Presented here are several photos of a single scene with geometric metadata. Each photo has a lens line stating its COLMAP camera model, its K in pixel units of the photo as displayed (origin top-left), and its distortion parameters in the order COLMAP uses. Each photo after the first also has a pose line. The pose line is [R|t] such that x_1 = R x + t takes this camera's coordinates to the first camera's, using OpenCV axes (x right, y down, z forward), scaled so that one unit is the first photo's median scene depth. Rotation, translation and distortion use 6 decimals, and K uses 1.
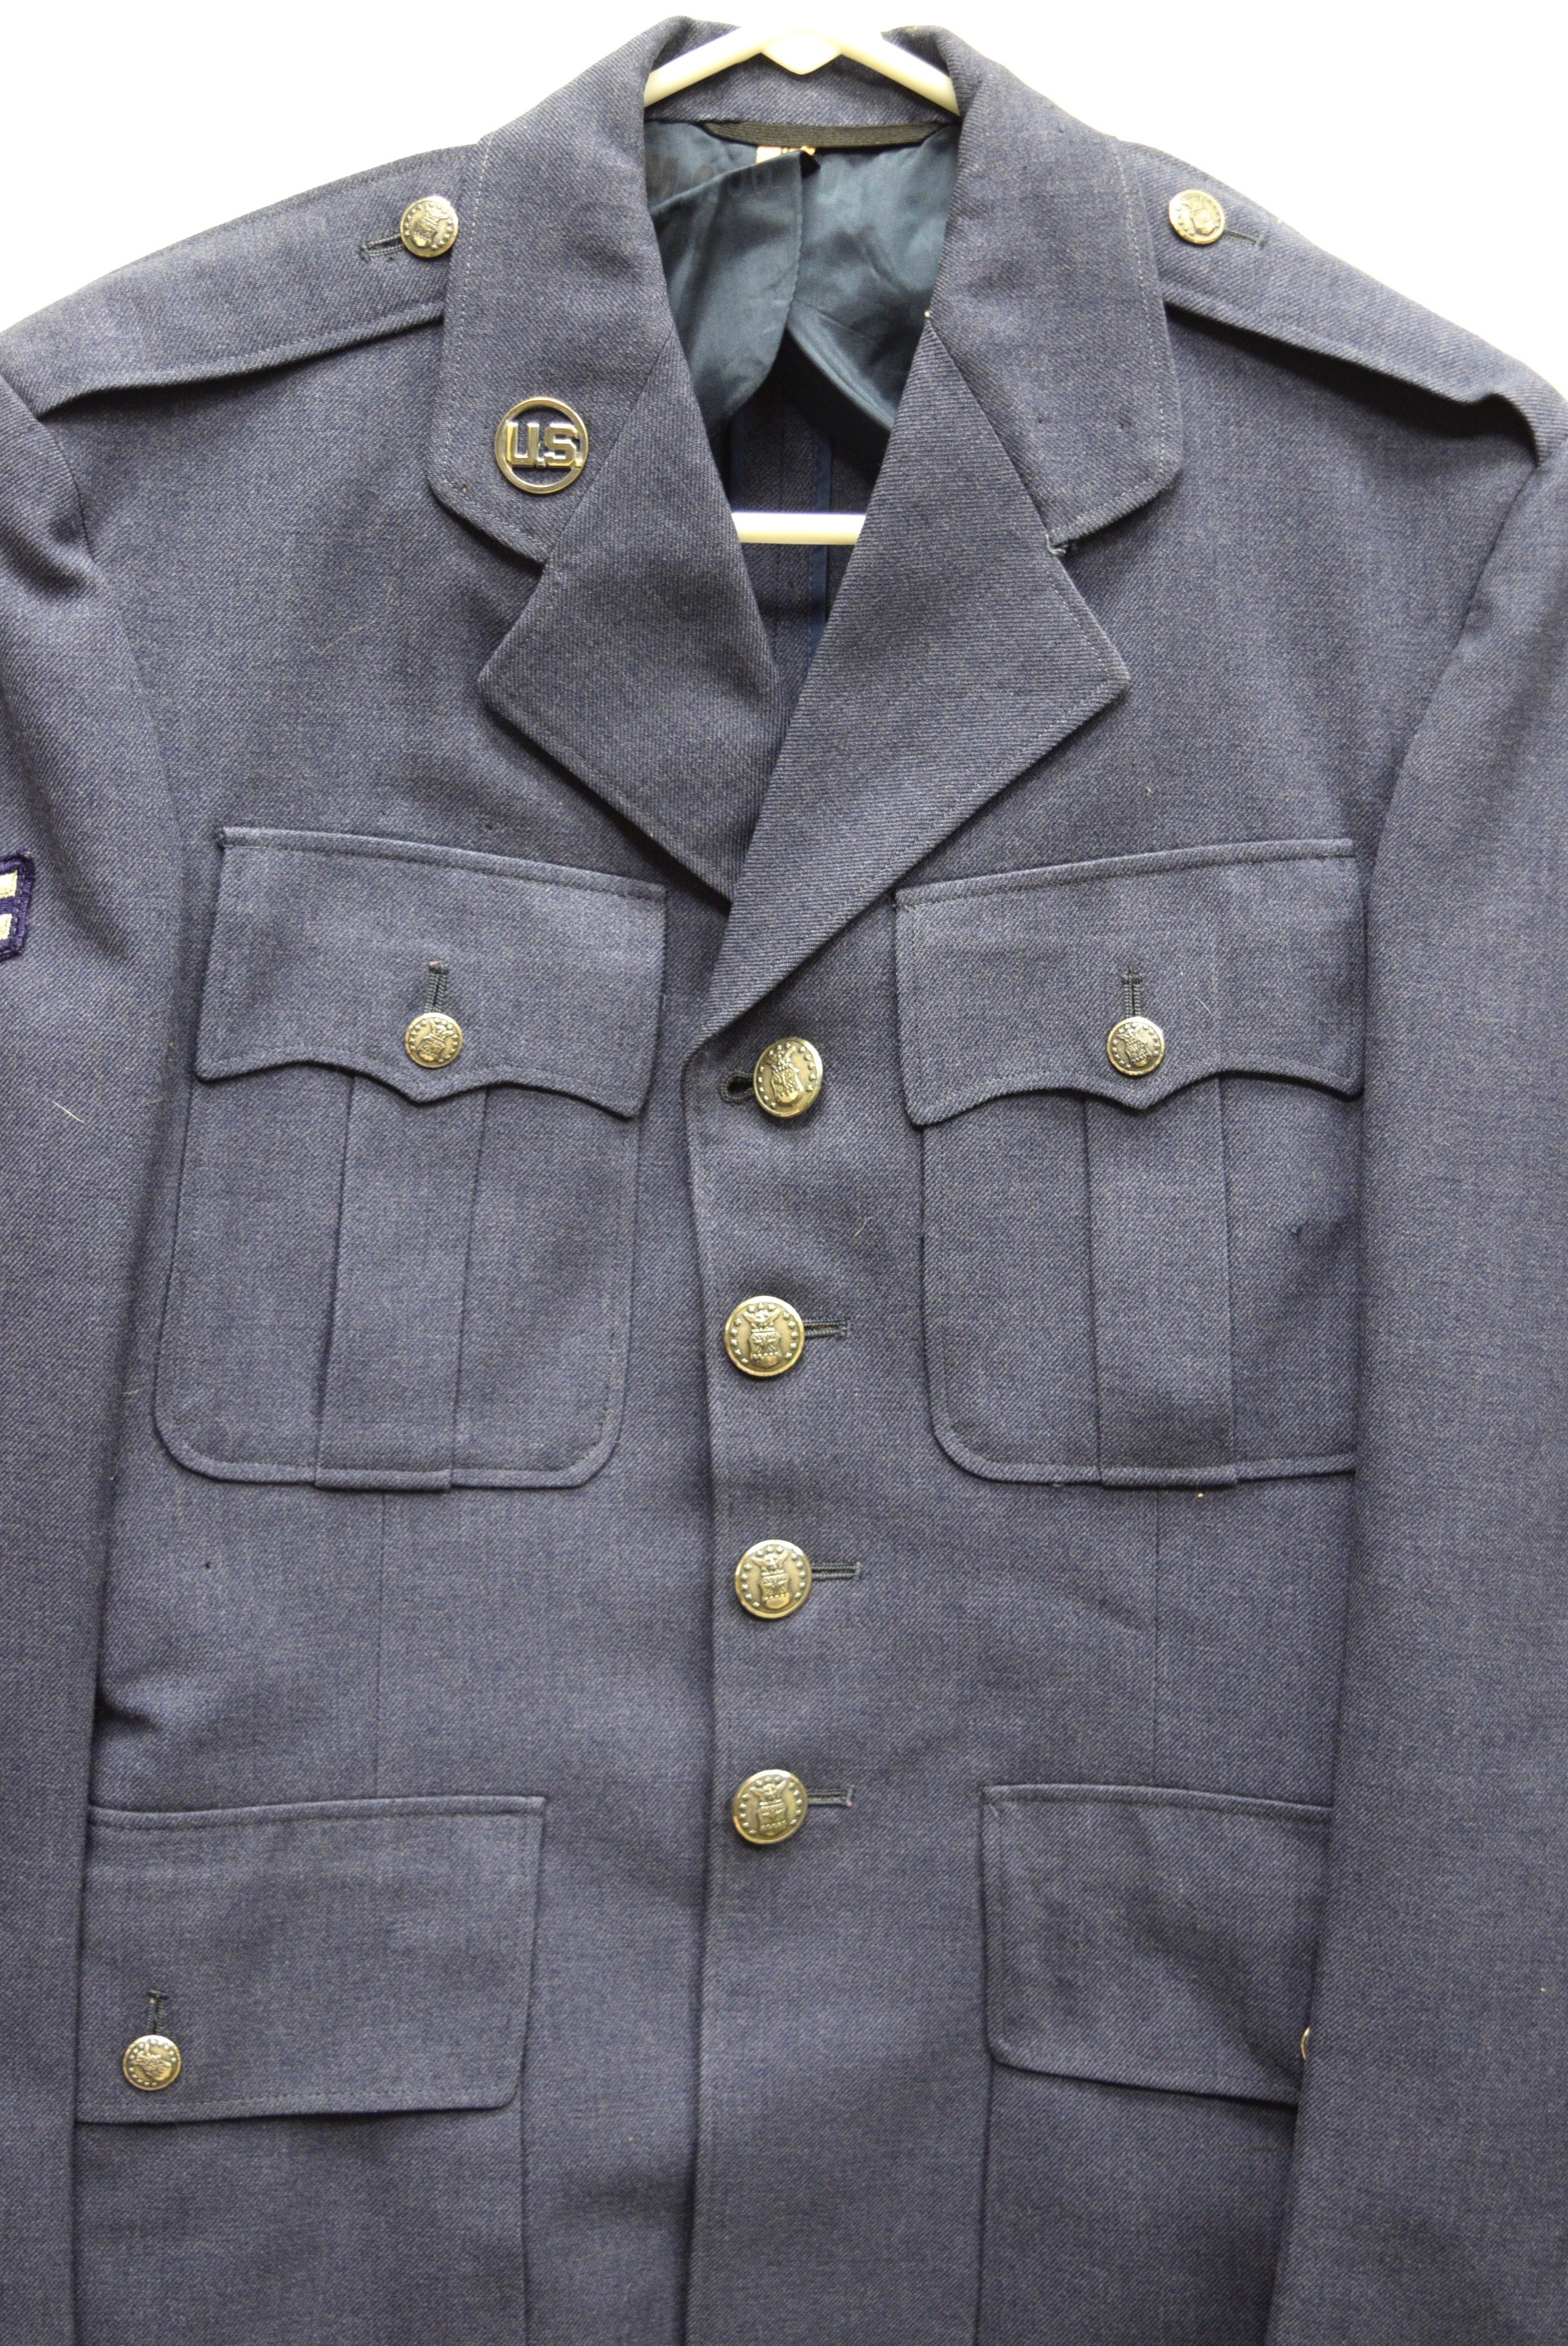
lens RADIAL K [[2763.6, 0, 827.0], [0, 2763.6, 1227.4], [0, 0, 1]] dist [-0.014524, 0.000000]
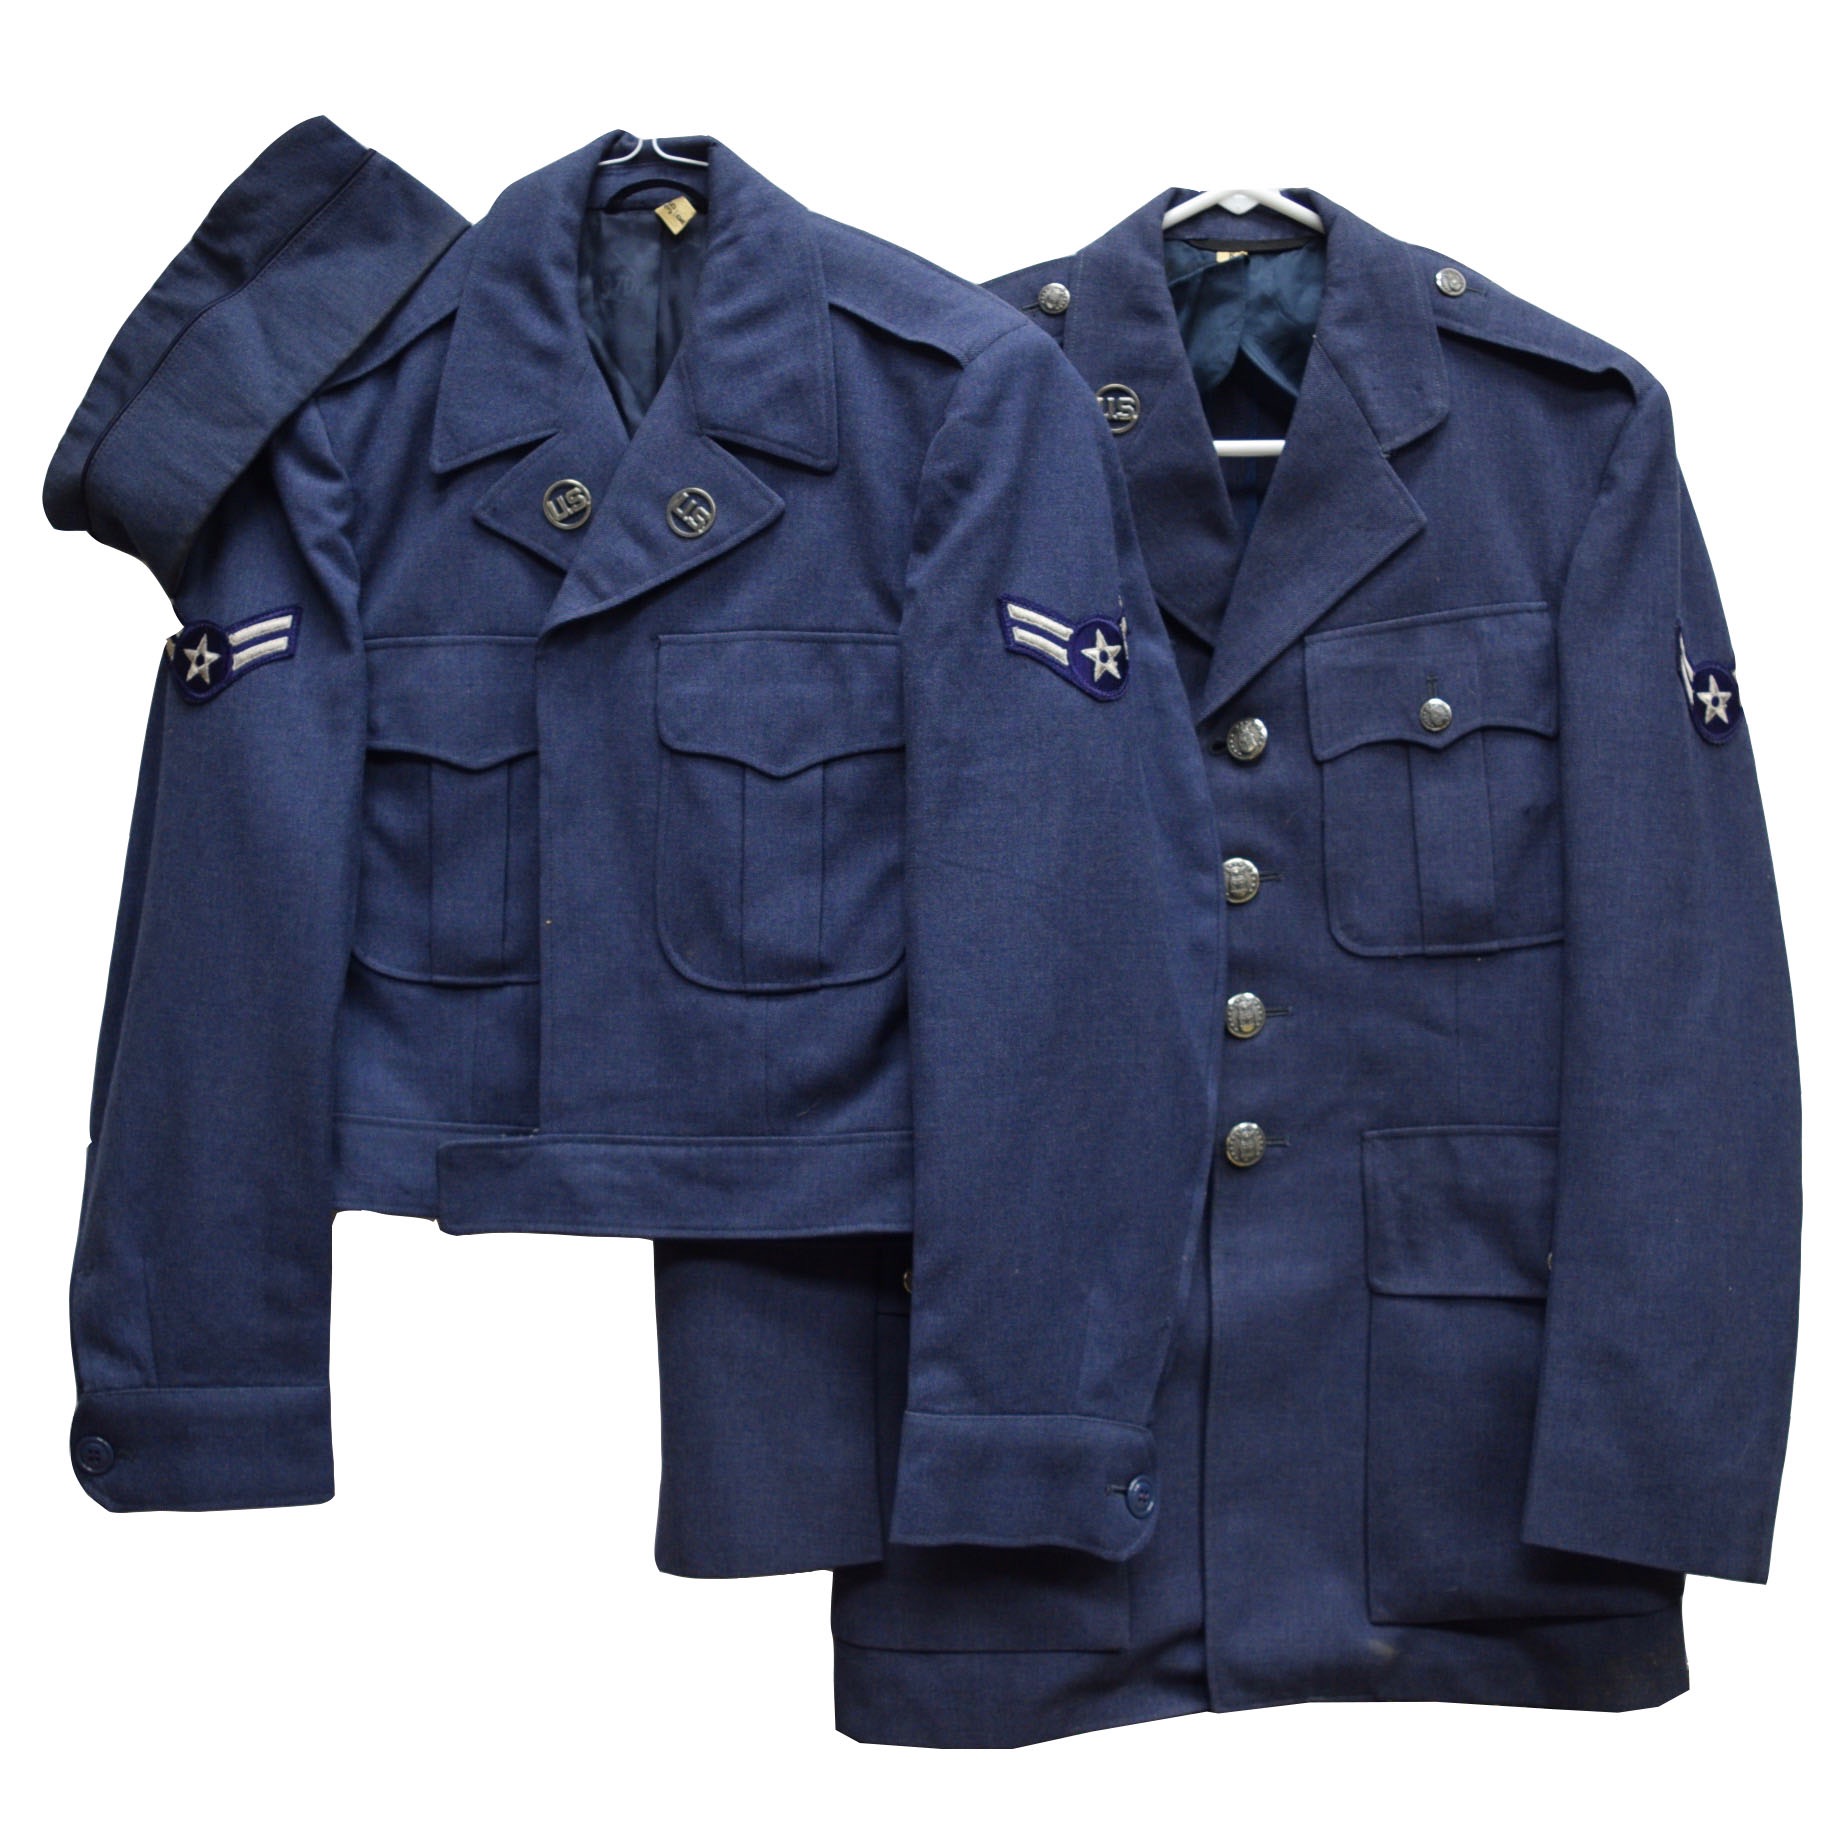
lens RADIAL K [[2617.1, 0, 925.3], [0, 2617.1, 923.6], [0, 0, 1]] dist [-0.027855, 0.000000]
pose [[0.999555, -0.029195, -0.006201, -0.226563], [0.028628, 0.996589, -0.077398, 0.201922], [0.008439, 0.077186, 0.996981, -0.755199]]
